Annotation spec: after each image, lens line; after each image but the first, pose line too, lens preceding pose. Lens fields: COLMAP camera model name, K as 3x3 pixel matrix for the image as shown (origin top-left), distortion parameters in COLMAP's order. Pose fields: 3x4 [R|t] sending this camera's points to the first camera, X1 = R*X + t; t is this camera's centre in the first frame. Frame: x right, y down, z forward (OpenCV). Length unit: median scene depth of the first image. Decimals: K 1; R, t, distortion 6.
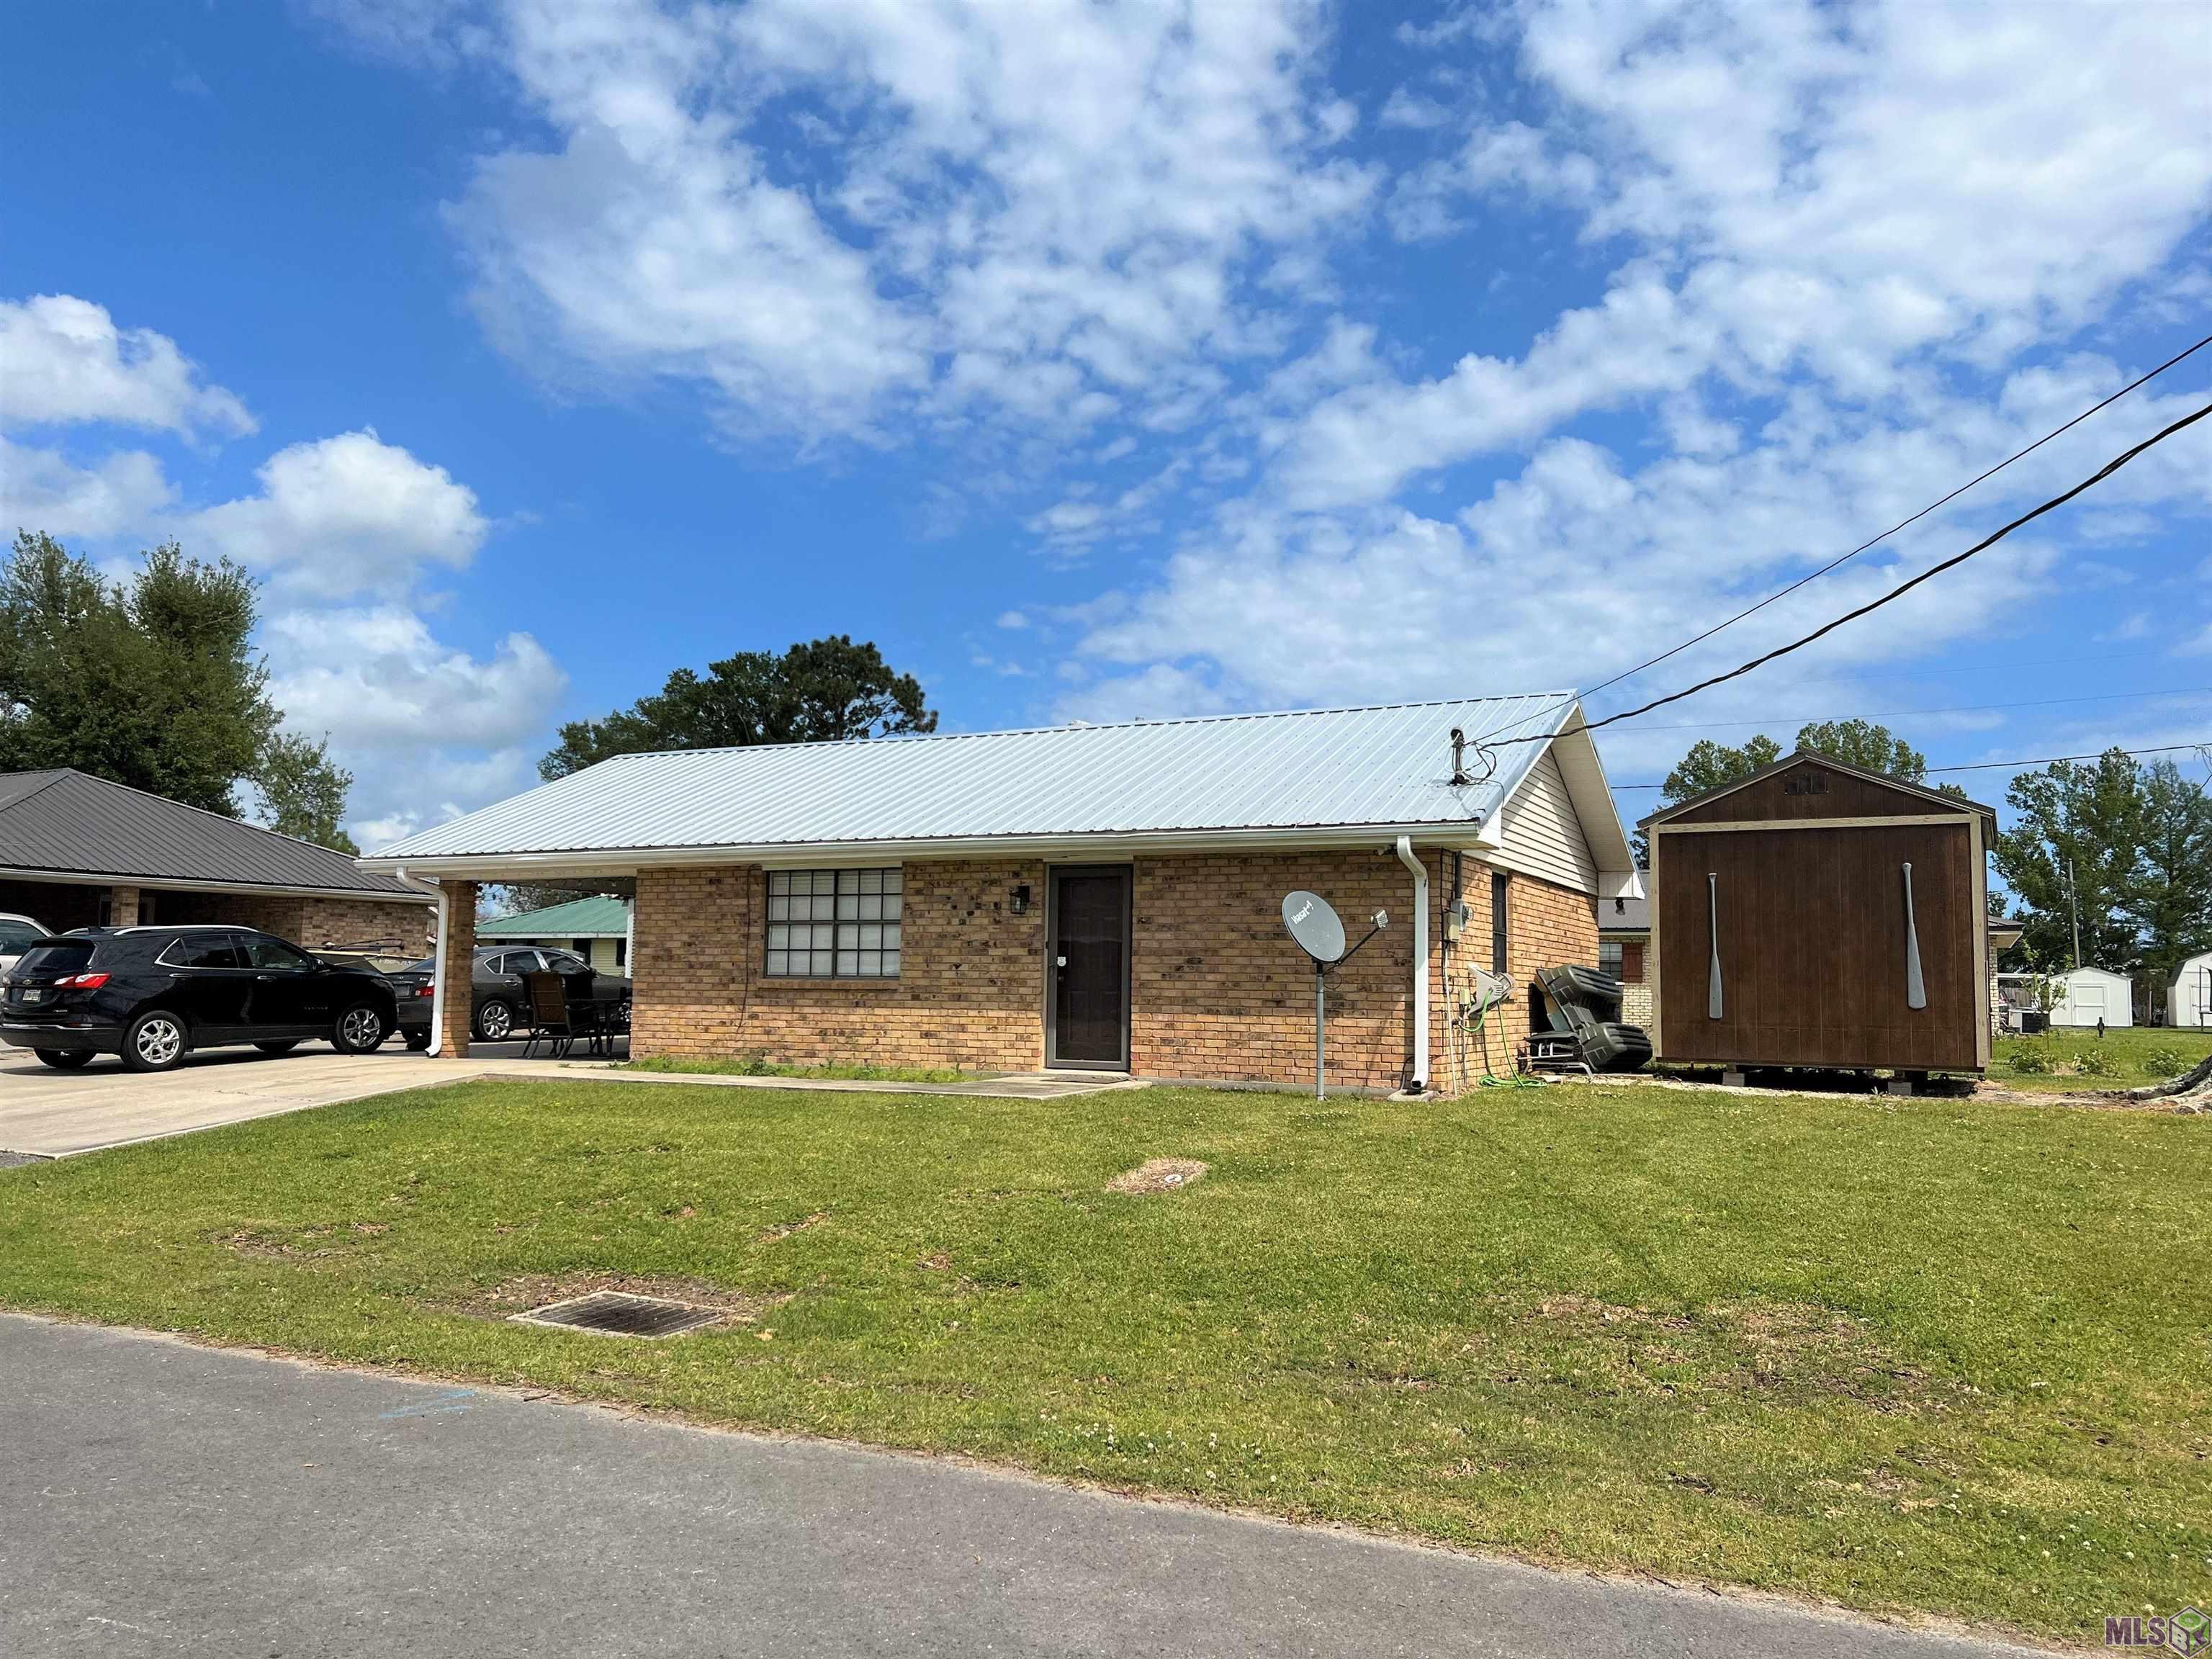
lens RADIAL K [[1639.4, 0, 1101.2], [0, 1639.4, 830.2], [0, 0, 1]] dist [0.037037, -0.070194]
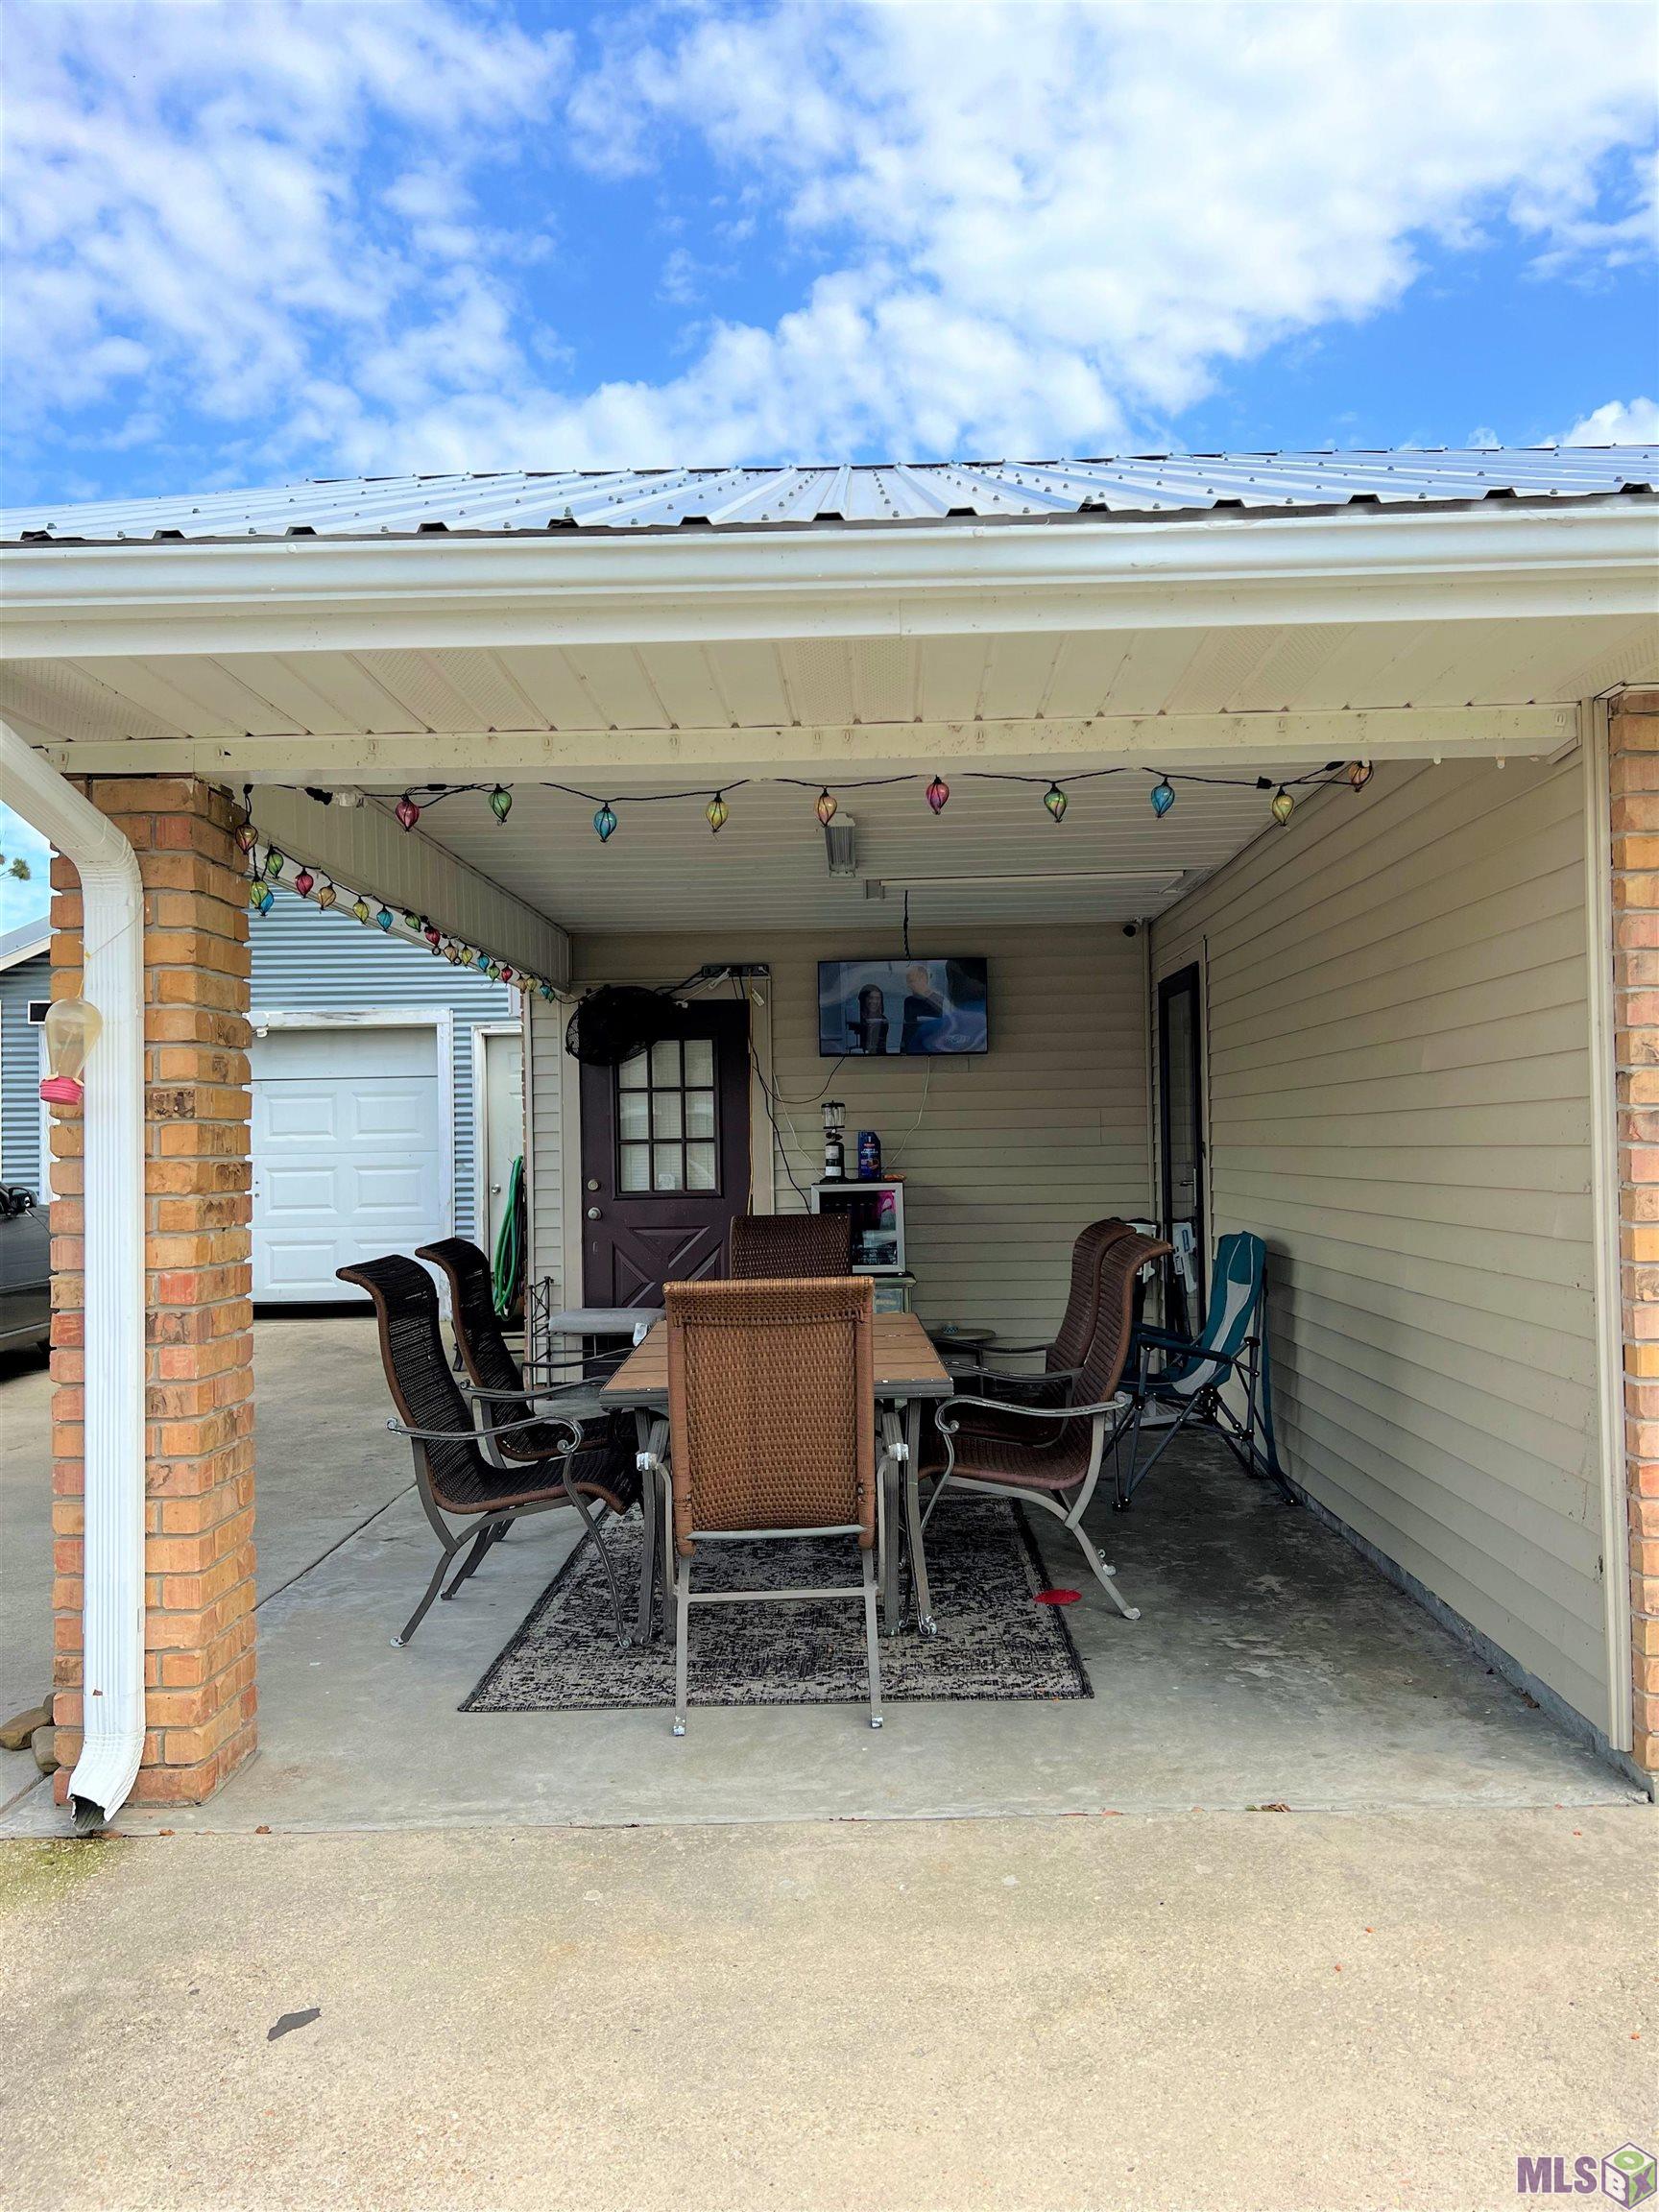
lens RADIAL K [[1639.4, 0, 838.6], [0, 1639.4, 1094.8], [0, 0, 1]] dist [0.037037, -0.070194]
pose [[0.901223, -0.018684, 0.432952, -0.031117], [-0.013519, 0.997372, 0.071182, 0.005831], [-0.433144, -0.070003, 0.898602, 0.167627]]
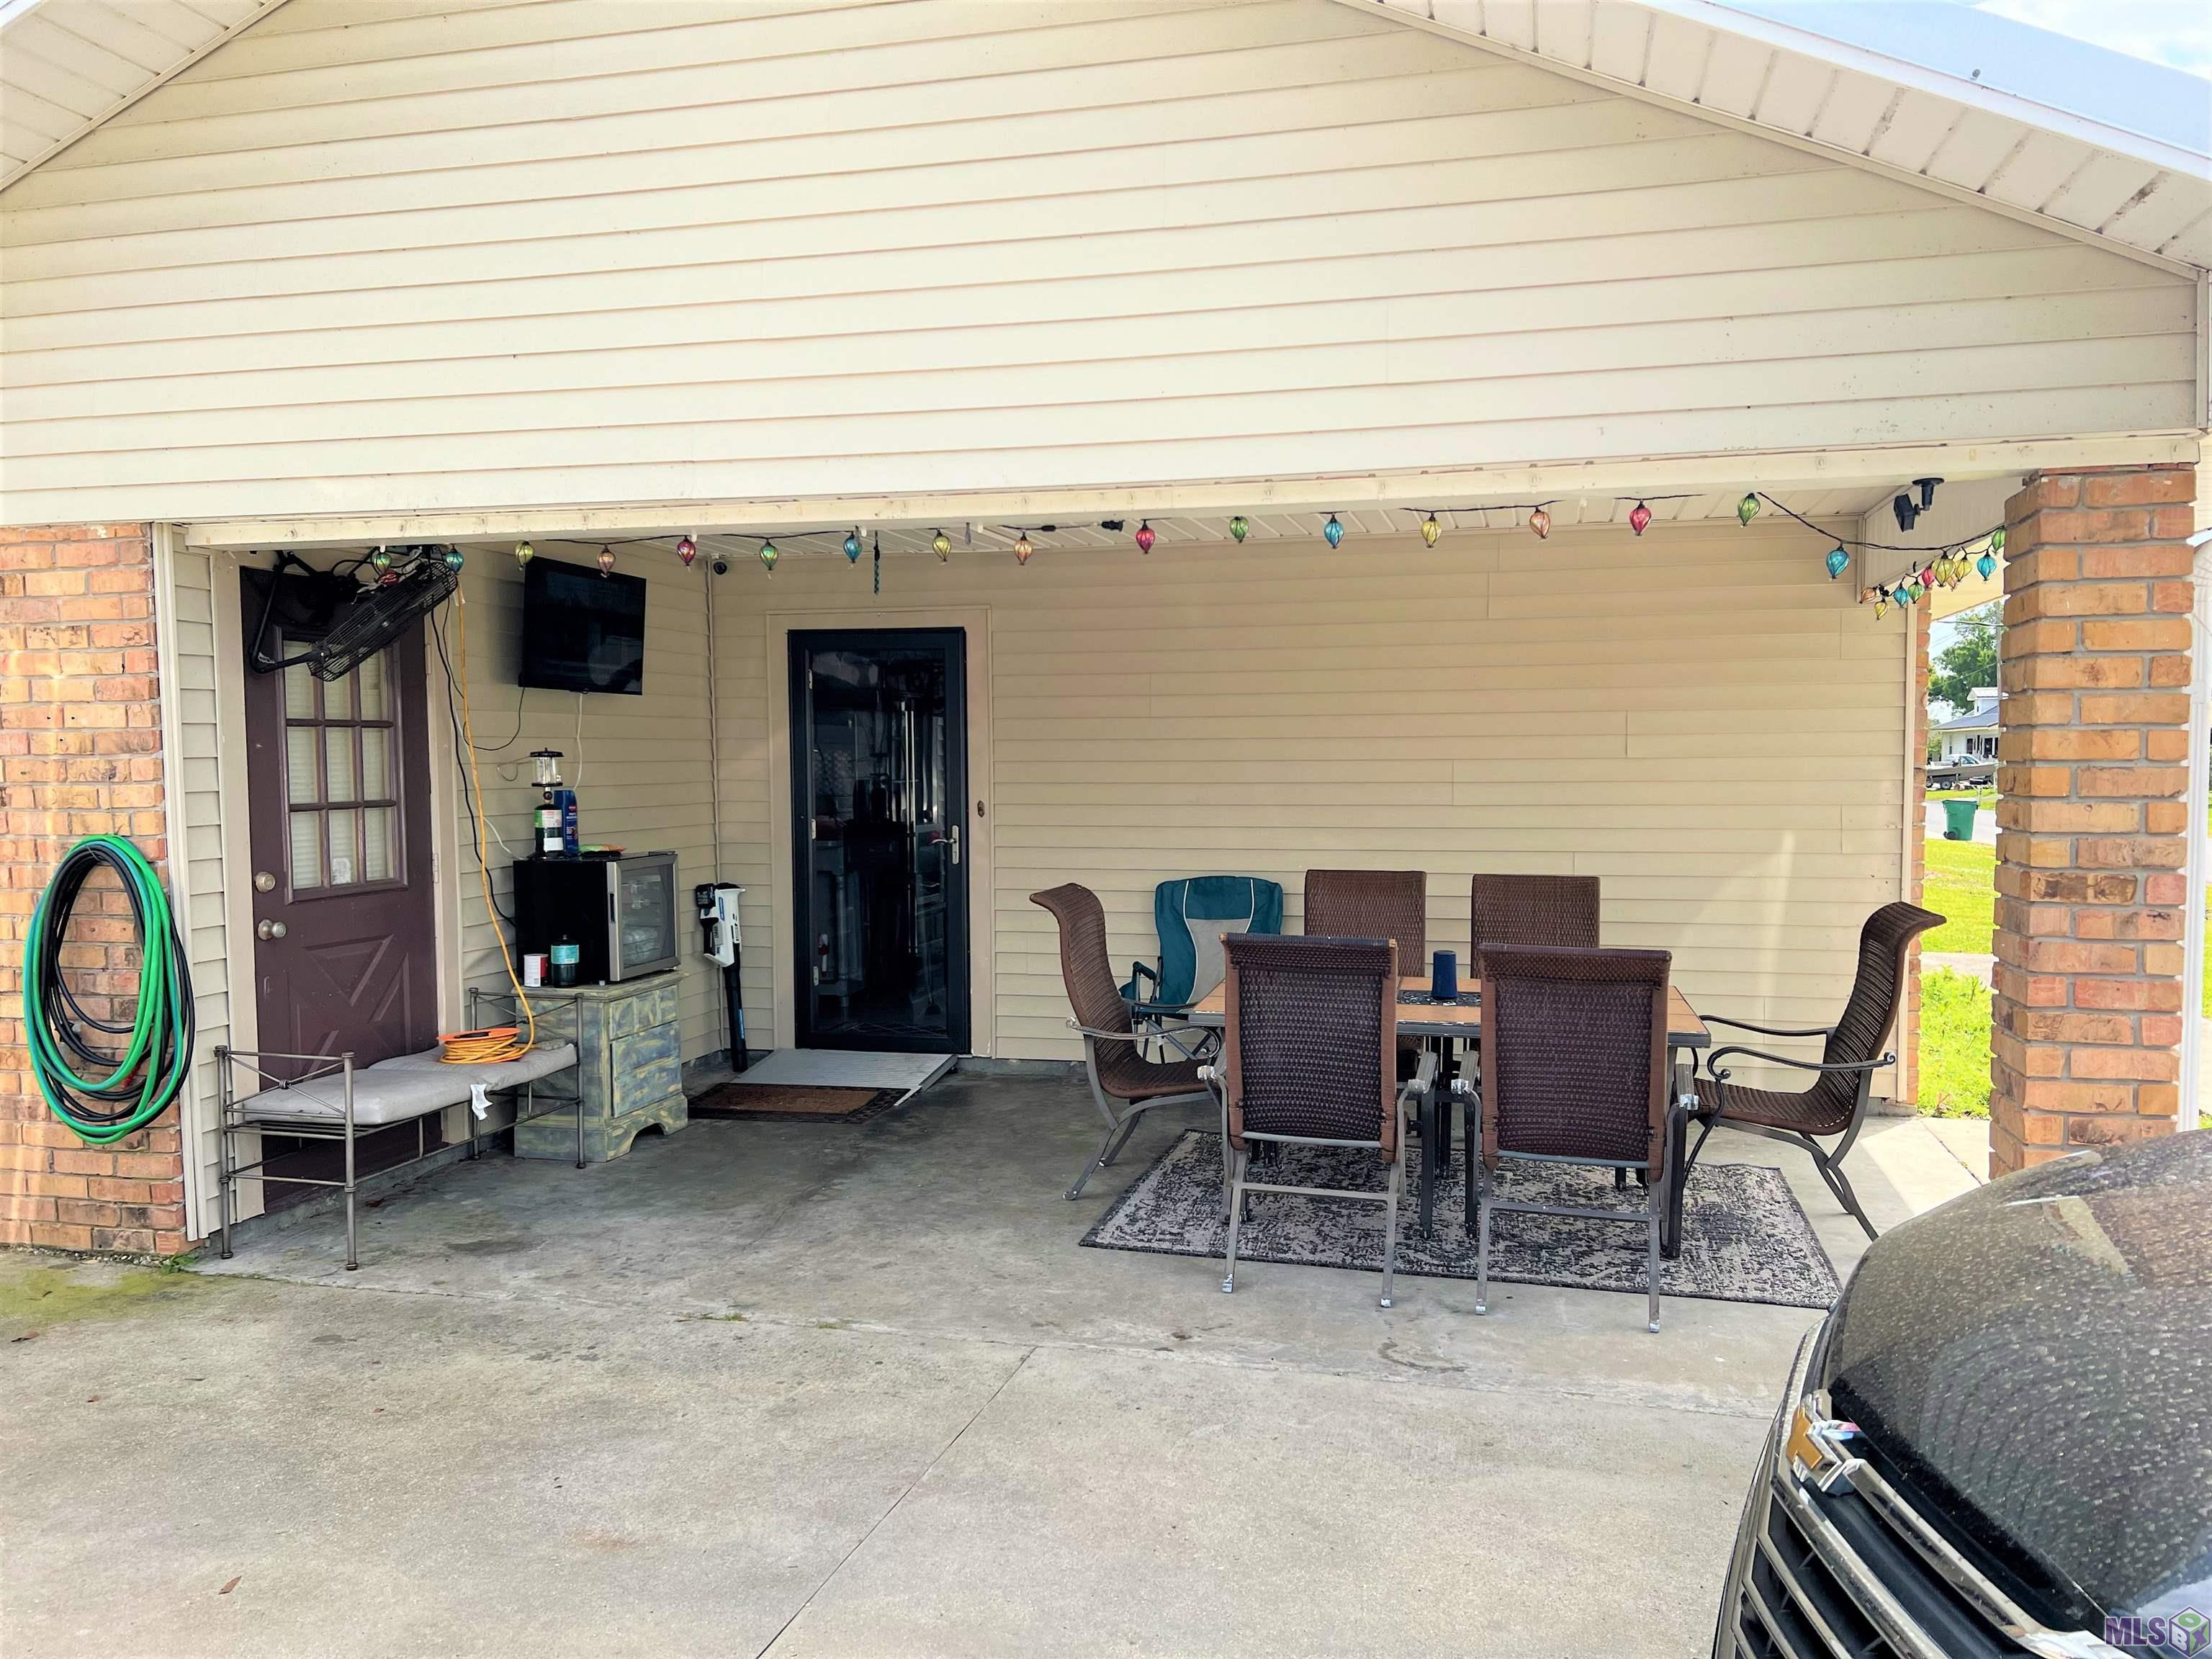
lens RADIAL K [[1639.4, 0, 1148.0], [0, 1639.4, 875.4], [0, 0, 1]] dist [0.037037, -0.070194]
pose [[-0.222211, -0.086494, 0.971155, -0.042118], [-0.105731, 0.992321, 0.064187, 0.007517], [-0.969249, -0.088418, -0.229649, 0.192293]]
